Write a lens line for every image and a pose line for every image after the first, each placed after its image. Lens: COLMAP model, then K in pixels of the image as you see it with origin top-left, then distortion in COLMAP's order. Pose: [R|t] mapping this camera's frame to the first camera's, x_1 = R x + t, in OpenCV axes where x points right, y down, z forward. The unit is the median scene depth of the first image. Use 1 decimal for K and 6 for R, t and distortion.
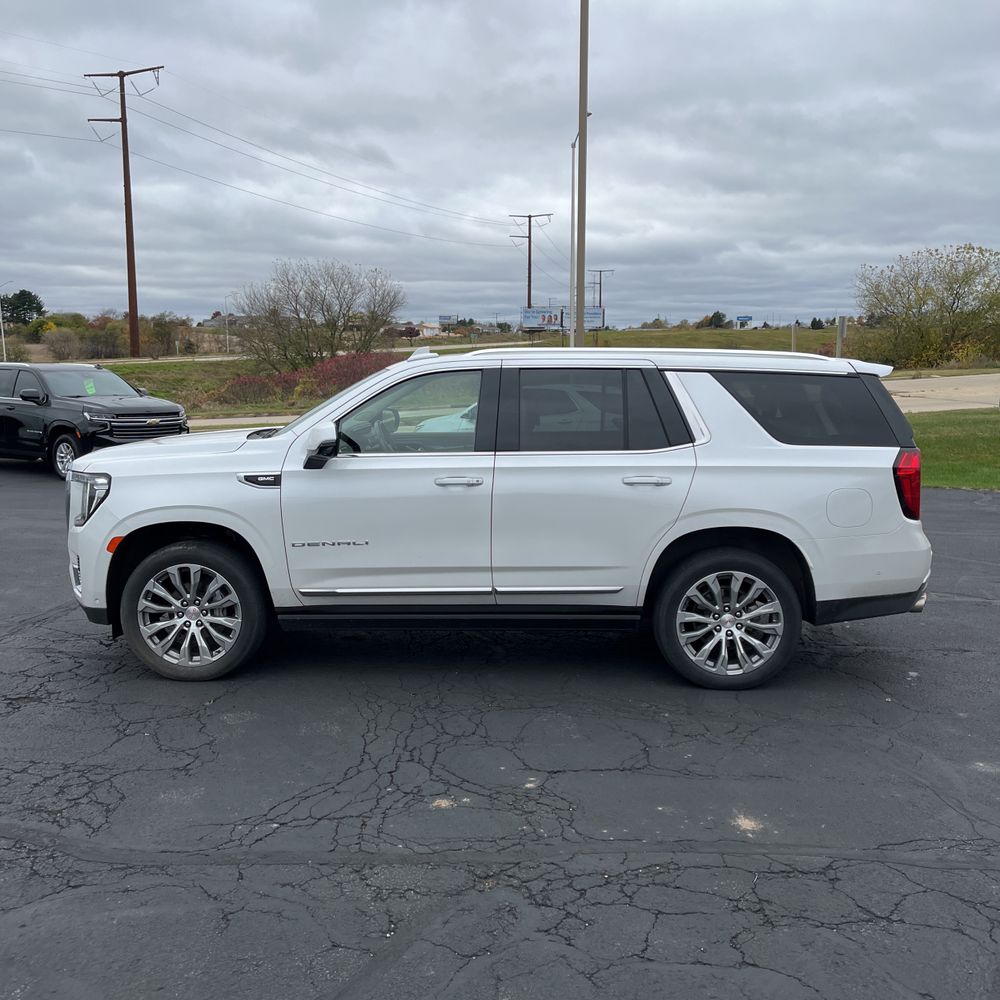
lens RADIAL K [[991.0, 0, 477.4], [0, 991.0, 499.9], [0, 0, 1]] dist [0.058920, -0.153678]
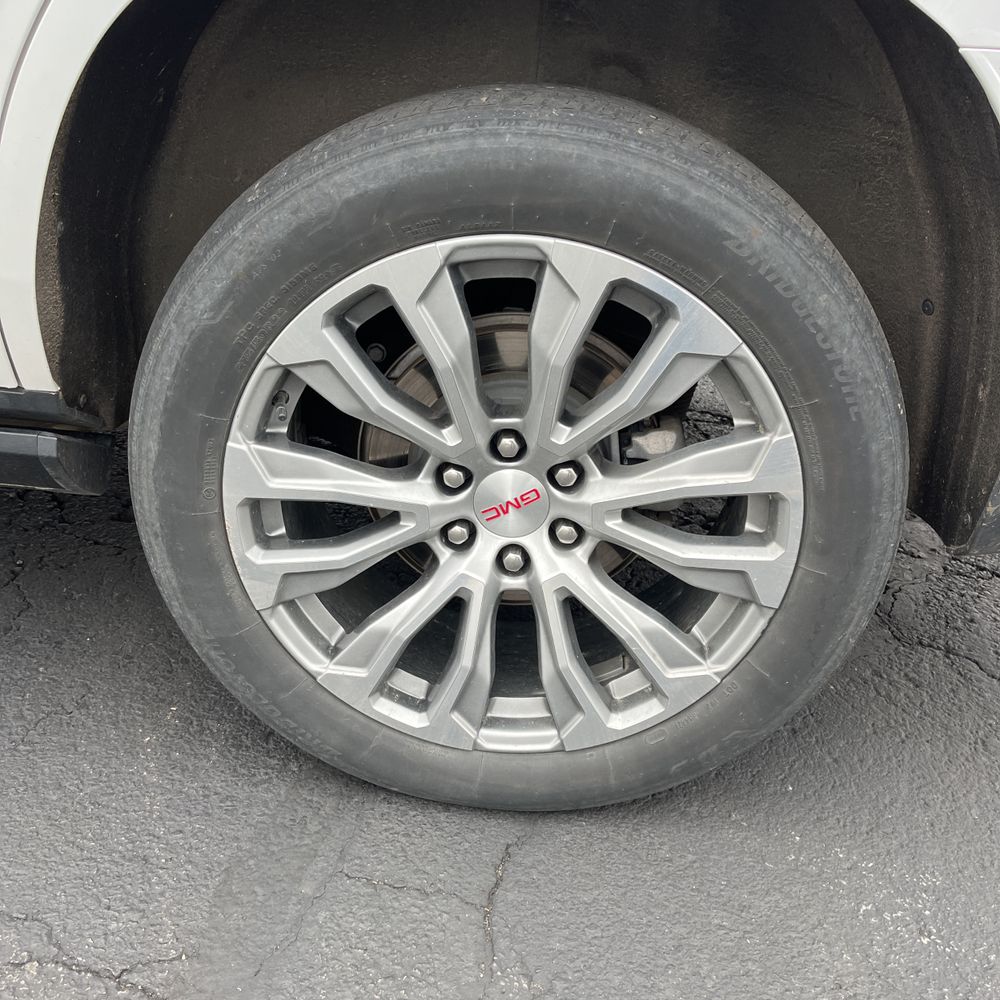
lens RADIAL K [[998.5, 0, 492.5], [0, 998.5, 499.7], [0, 0, 1]] dist [0.059743, -0.086231]
pose [[0.996481, 0.077462, 0.032034, 0.242108], [-0.083749, 0.936139, 0.341511, 0.055834], [-0.003534, -0.342991, 0.939332, 0.819473]]
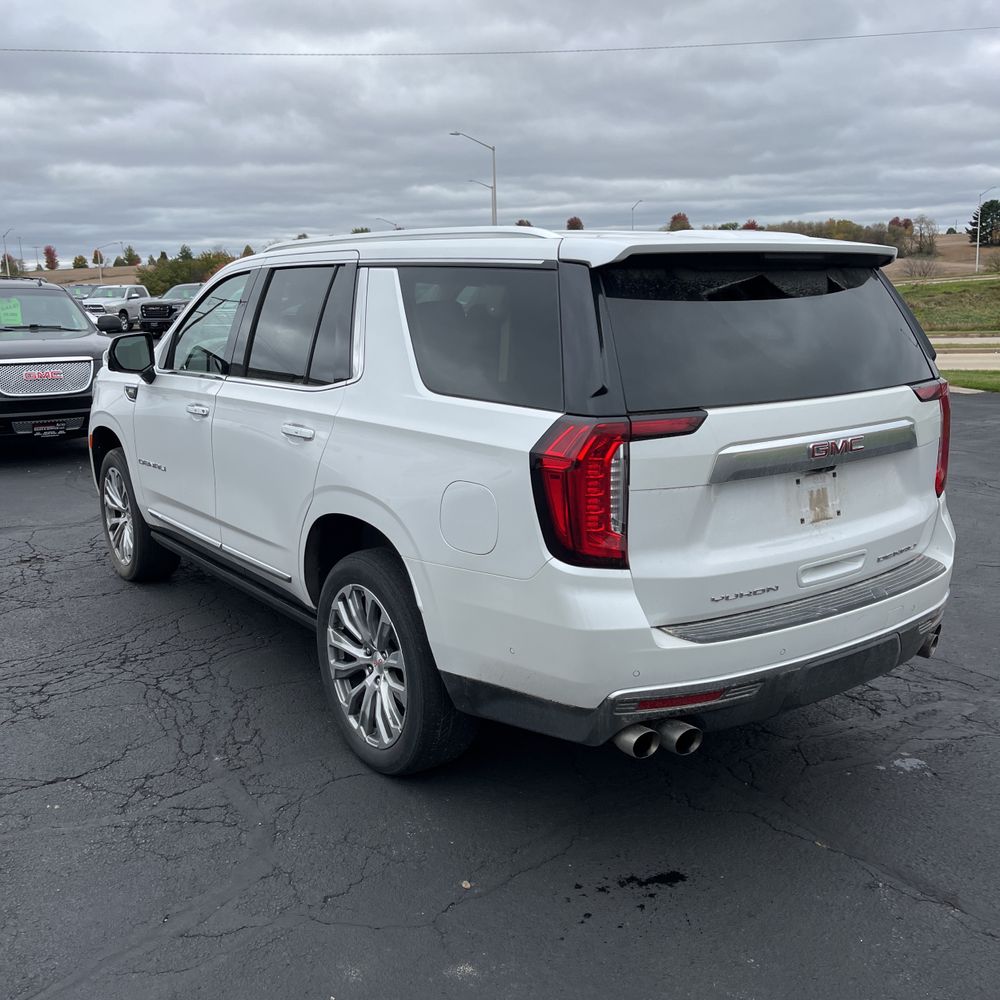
lens RADIAL K [[998.5, 0, 492.5], [0, 998.5, 499.7], [0, 0, 1]] dist [0.059743, -0.086231]
pose [[0.622026, 0.149493, -0.768594, 0.777106], [-0.079888, 0.988599, 0.127630, -0.069964], [0.778911, -0.017988, 0.626877, 0.654608]]
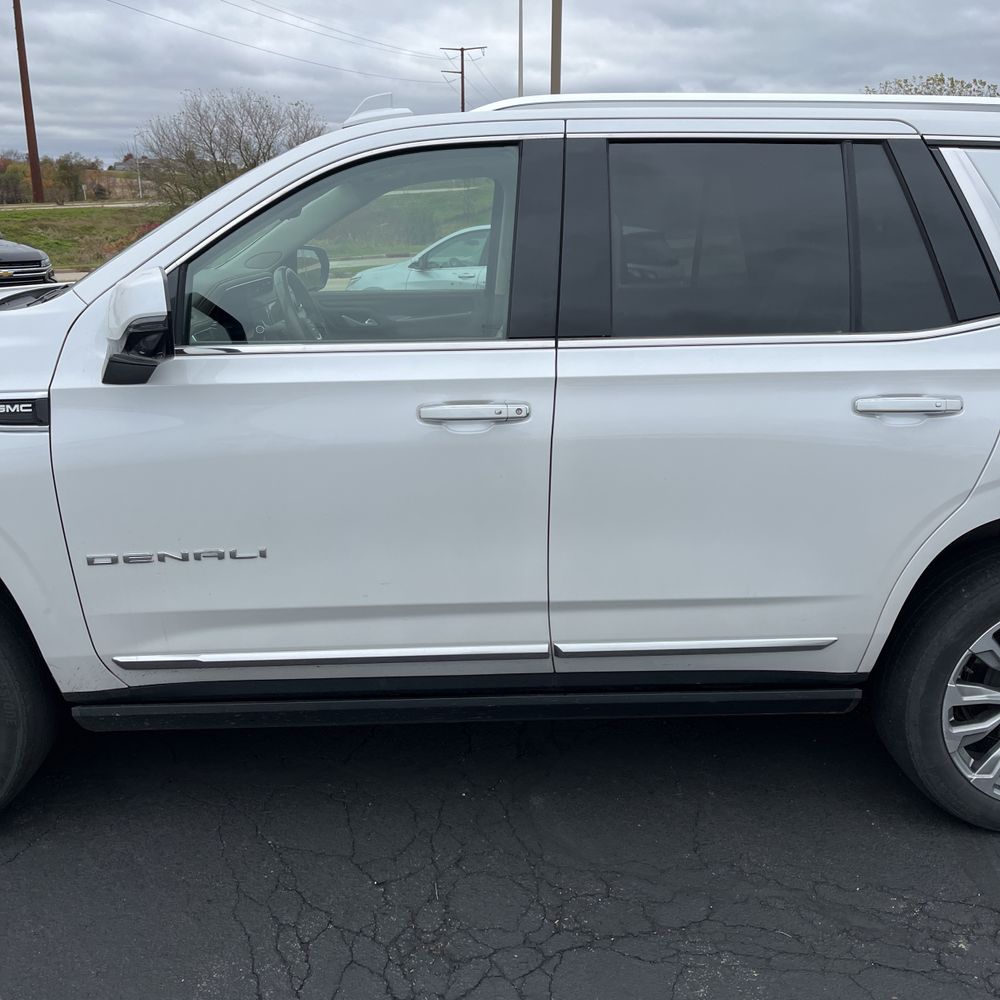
lens RADIAL K [[998.5, 0, 492.5], [0, 998.5, 499.7], [0, 0, 1]] dist [0.059743, -0.086231]
pose [[0.996870, -0.021069, 0.076203, -0.044013], [0.009978, 0.989659, 0.143093, -0.042062], [-0.078430, -0.141885, 0.986771, 0.560204]]
